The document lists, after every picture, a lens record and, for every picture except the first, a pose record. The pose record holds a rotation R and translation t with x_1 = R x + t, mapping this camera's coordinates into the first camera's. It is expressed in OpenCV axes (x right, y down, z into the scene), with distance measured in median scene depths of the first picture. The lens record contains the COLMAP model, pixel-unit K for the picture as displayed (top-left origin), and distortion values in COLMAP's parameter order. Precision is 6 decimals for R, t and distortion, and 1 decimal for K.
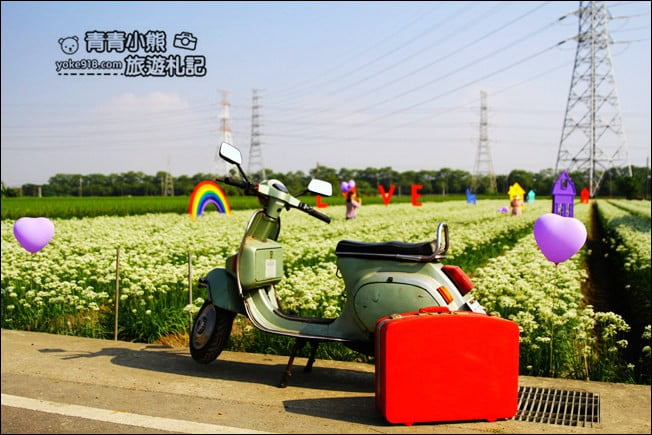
lens RADIAL K [[786.9, 0, 326.0], [0, 786.9, 217.5], [0, 0, 1]] dist [-0.096985, 0.016620]
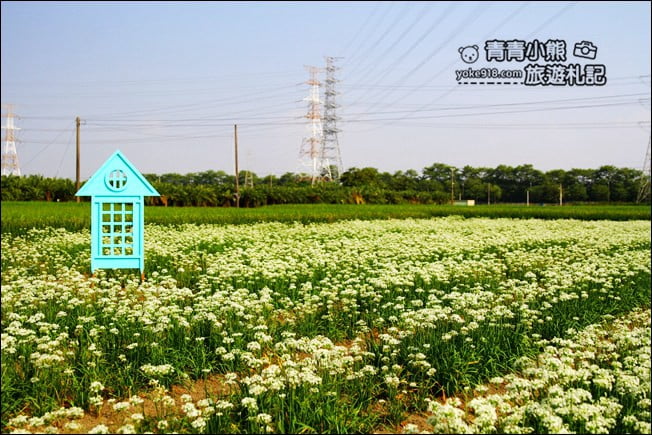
lens RADIAL K [[786.9, 0, 326.0], [0, 786.9, 217.5], [0, 0, 1]] dist [-0.096985, 0.016620]
pose [[0.966816, 0.015435, -0.255008, 0.731704], [-0.017549, 0.999828, -0.006019, -0.064805], [0.254871, 0.010294, 0.966920, 2.183679]]
